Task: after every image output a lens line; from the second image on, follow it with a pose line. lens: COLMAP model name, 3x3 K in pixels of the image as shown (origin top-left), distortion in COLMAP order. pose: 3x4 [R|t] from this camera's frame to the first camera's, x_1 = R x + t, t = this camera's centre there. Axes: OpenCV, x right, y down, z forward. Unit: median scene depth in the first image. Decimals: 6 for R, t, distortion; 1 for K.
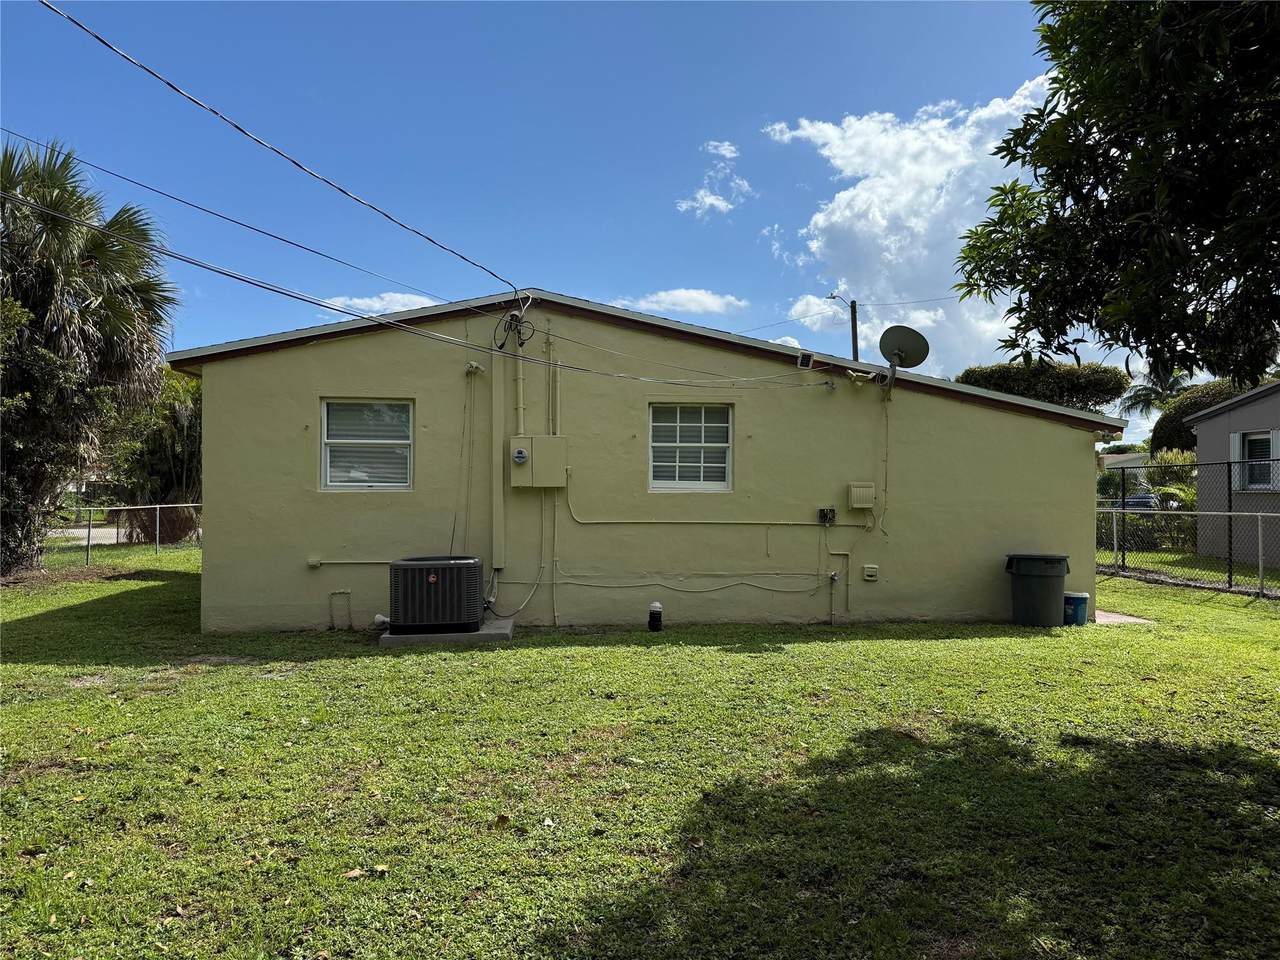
lens RADIAL K [[926.1, 0, 640.0], [0, 926.1, 480.0], [0, 0, 1]] dist [0.127638, -0.000997]
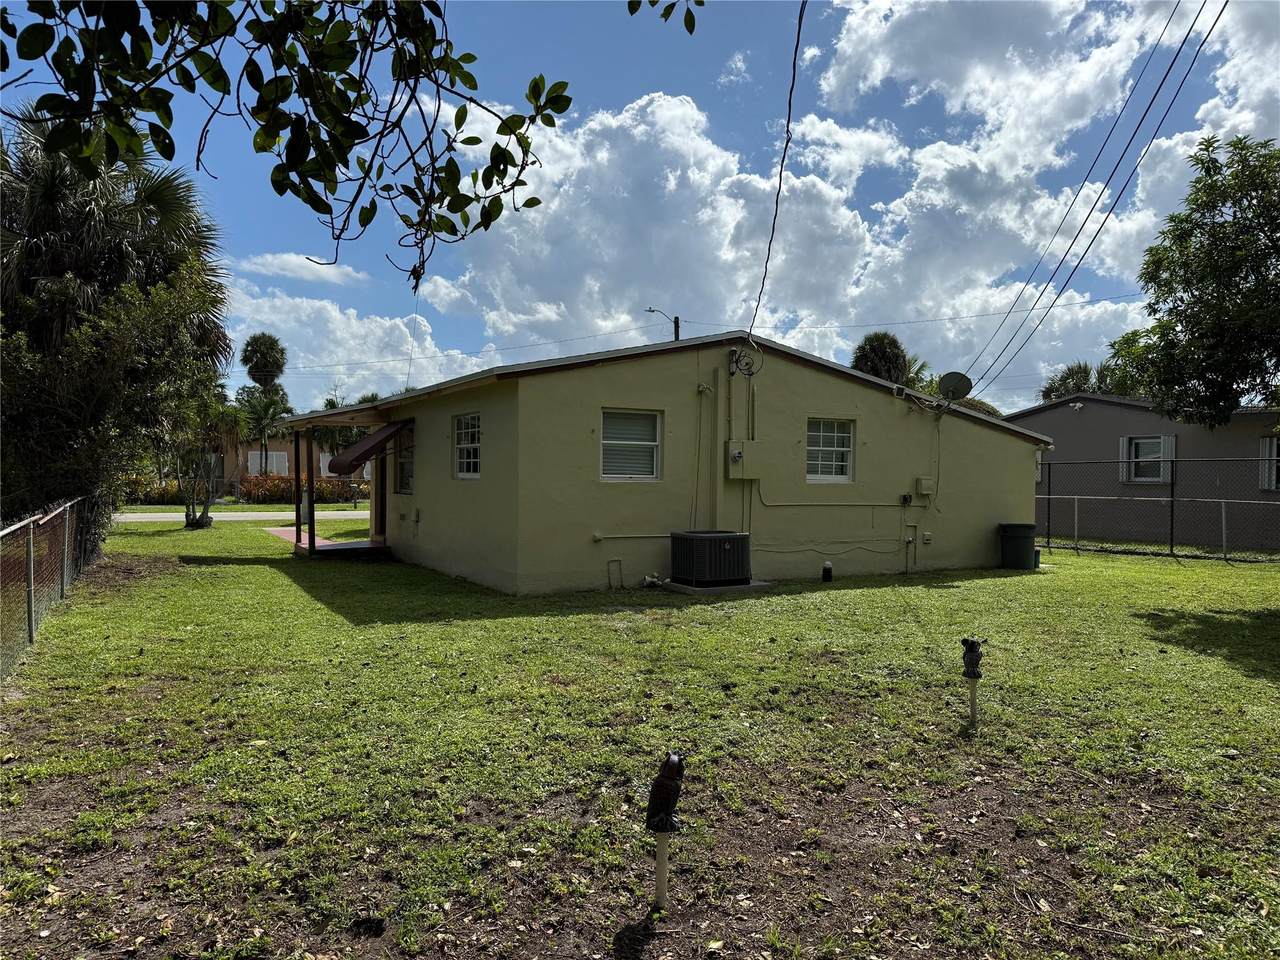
lens RADIAL K [[926.1, 0, 640.0], [0, 926.1, 480.0], [0, 0, 1]] dist [0.127638, -0.000997]
pose [[0.918122, 0.003644, 0.396282, -0.758988], [-0.011070, 0.999803, 0.016454, -0.011007], [-0.396144, -0.019494, 0.917981, -0.173188]]
